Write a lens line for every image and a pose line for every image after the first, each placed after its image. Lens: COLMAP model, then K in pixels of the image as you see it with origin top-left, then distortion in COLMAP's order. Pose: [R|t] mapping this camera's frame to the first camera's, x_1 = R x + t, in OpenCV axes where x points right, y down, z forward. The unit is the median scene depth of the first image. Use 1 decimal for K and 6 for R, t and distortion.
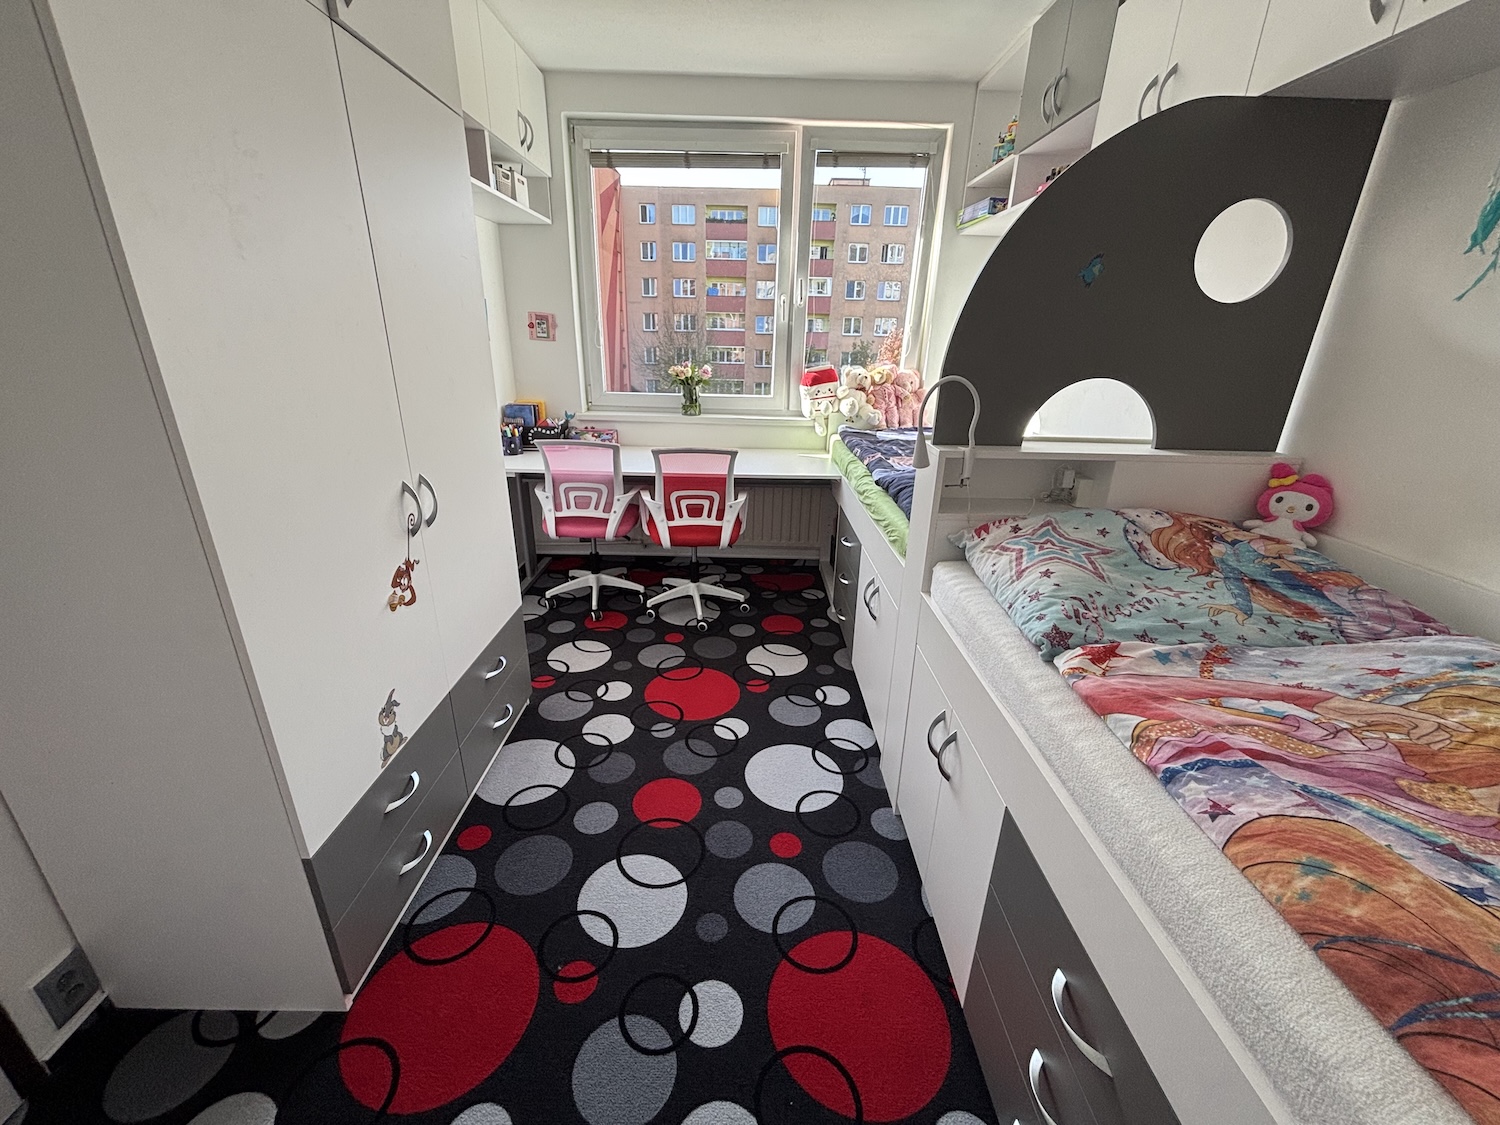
lens RADIAL K [[601.1, 0, 747.5], [0, 601.1, 558.4], [0, 0, 1]] dist [-0.003064, -0.002703]
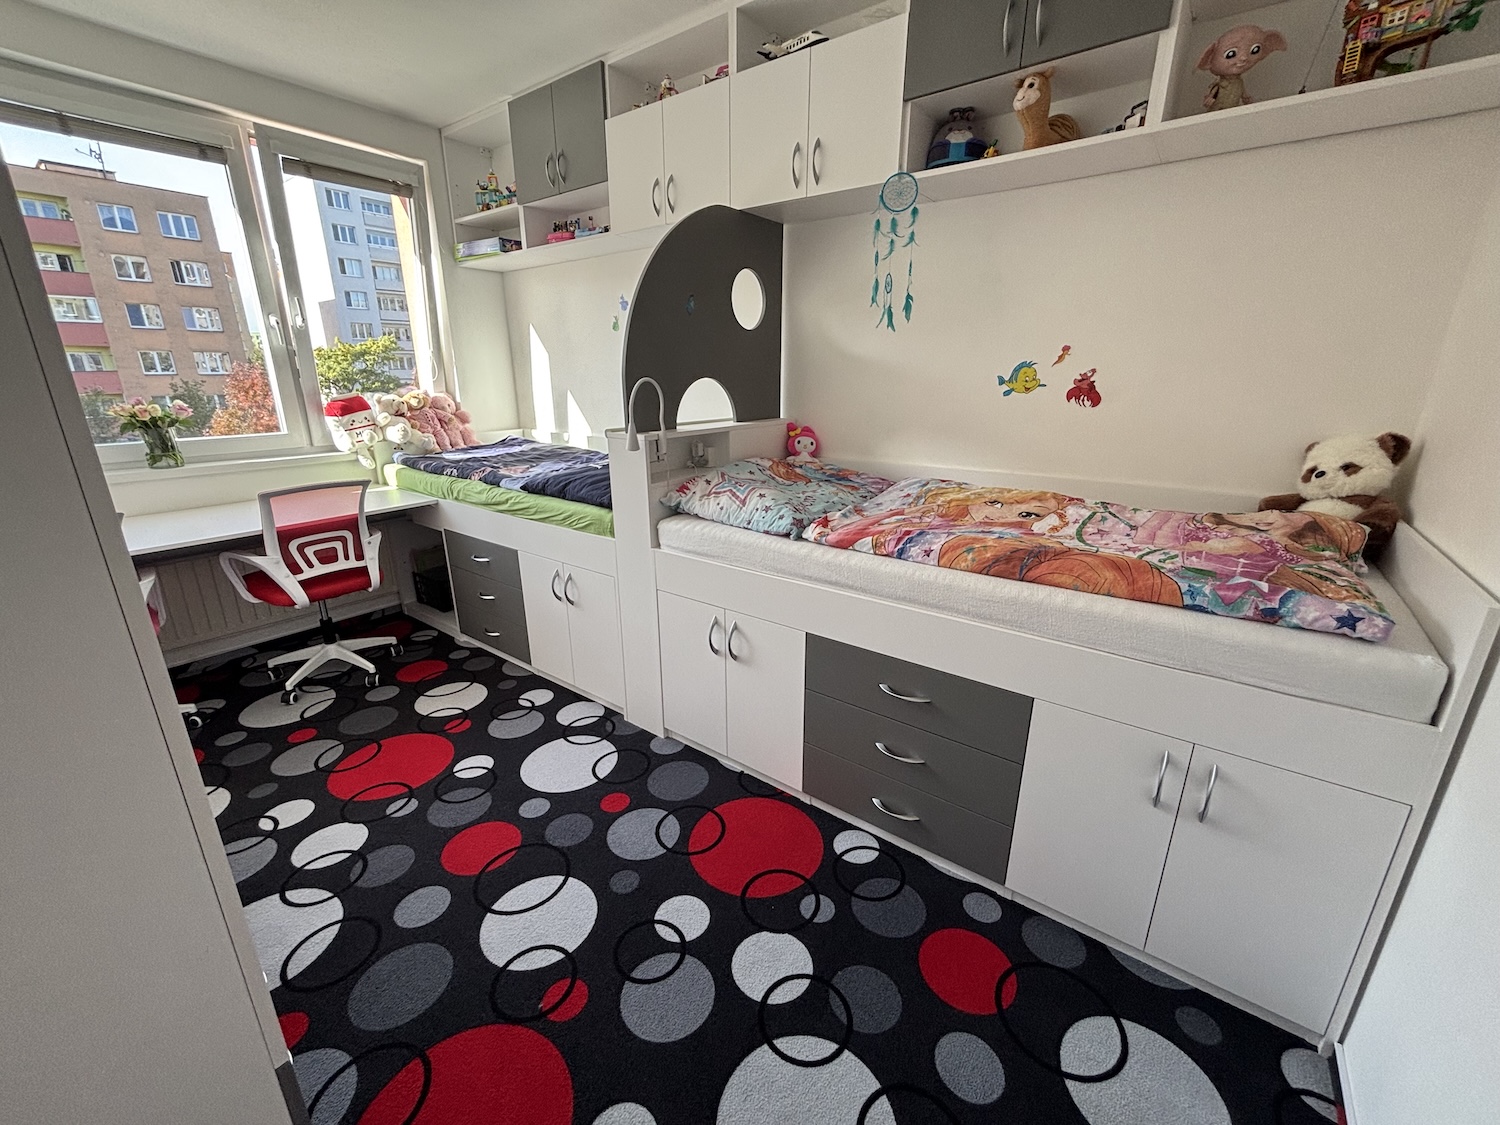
lens RADIAL K [[601.1, 0, 747.5], [0, 601.1, 558.4], [0, 0, 1]] dist [-0.003064, -0.002703]
pose [[0.602559, -0.254420, 0.756434, -0.467213], [0.292152, 0.952352, 0.087593, 0.020910], [-0.742677, 0.168214, 0.648178, 0.025121]]
